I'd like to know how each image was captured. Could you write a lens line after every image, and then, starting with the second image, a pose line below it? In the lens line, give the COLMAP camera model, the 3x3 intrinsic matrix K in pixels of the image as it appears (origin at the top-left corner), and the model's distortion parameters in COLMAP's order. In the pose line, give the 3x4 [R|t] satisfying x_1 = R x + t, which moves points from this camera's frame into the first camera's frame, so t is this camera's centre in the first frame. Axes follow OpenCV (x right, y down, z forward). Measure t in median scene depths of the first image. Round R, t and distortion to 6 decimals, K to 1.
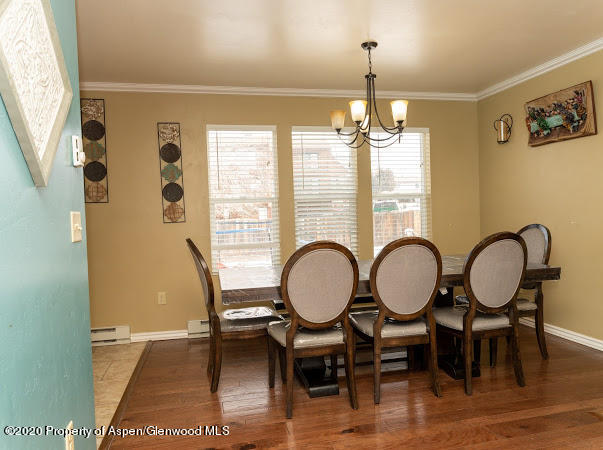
lens RADIAL K [[447.9, 0, 302.2], [0, 447.9, 225.3], [0, 0, 1]] dist [0.007979, -0.011329]
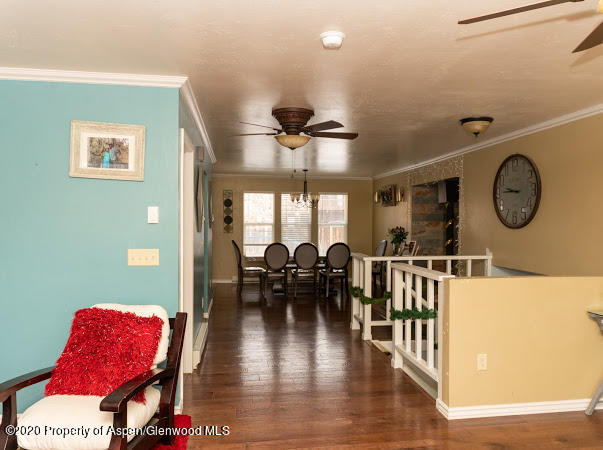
lens RADIAL K [[447.9, 0, 302.5], [0, 447.9, 224.4], [0, 0, 1]] dist [0.007979, -0.011329]
pose [[0.995542, 0.049009, -0.080581, 0.286533], [-0.051867, 0.998083, -0.033763, 0.009928], [0.078772, 0.037792, 0.996176, -1.292707]]
